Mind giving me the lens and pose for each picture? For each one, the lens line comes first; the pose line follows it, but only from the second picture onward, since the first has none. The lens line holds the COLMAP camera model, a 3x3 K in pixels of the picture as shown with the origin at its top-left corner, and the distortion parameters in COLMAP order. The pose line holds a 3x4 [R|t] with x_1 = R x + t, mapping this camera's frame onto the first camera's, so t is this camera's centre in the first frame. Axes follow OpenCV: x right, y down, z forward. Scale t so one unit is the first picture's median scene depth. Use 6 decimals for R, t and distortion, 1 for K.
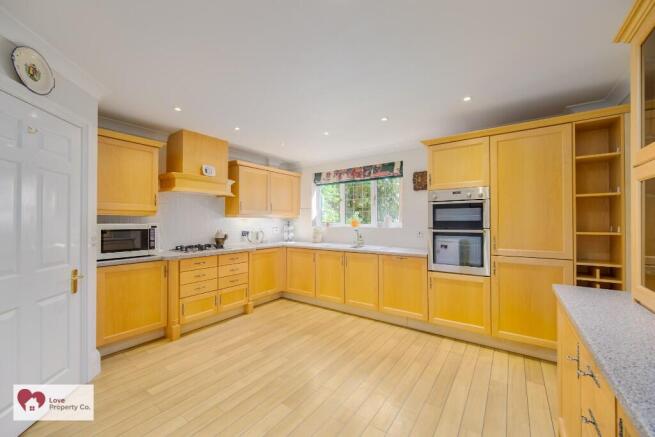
lens RADIAL K [[259.5, 0, 327.5], [0, 259.5, 218.5], [0, 0, 1]] dist [-0.000790, 0.000074]
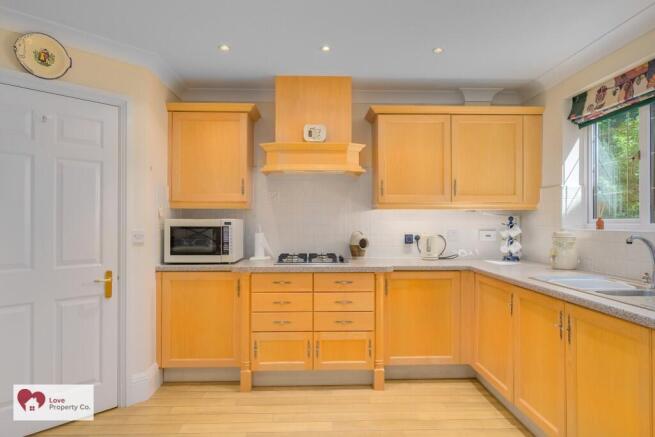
lens RADIAL K [[413.2, 0, 327.5], [0, 413.2, 218.5], [0, 0, 1]] dist [0.001853, -0.001274]
pose [[0.604545, 0.000008, -0.796571, 0.329711], [0.007667, 0.999954, 0.005829, 0.010802], [0.796534, -0.009631, 0.604517, 0.431505]]
